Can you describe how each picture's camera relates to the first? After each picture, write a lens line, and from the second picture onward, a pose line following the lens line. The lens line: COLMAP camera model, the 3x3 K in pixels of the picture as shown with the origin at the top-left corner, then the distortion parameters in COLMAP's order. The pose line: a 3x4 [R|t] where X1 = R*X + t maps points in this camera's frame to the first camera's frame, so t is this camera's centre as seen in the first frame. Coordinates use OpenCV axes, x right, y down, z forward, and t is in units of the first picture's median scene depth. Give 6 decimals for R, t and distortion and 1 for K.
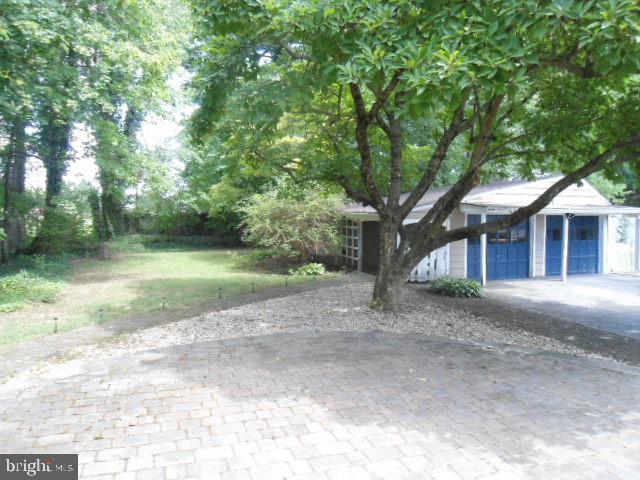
lens RADIAL K [[461.3, 0, 305.7], [0, 461.3, 216.0], [0, 0, 1]] dist [-0.008248, -0.041763]
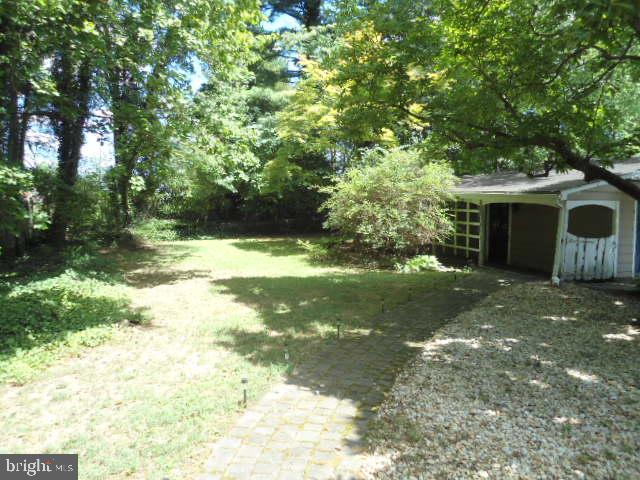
lens RADIAL K [[461.3, 0, 305.7], [0, 461.3, 216.0], [0, 0, 1]] dist [-0.008248, -0.041763]
pose [[0.999356, 0.000414, 0.035868, -0.215902], [-0.001595, 0.999456, 0.032927, 0.007860], [-0.035835, -0.032963, 0.998814, 0.209963]]
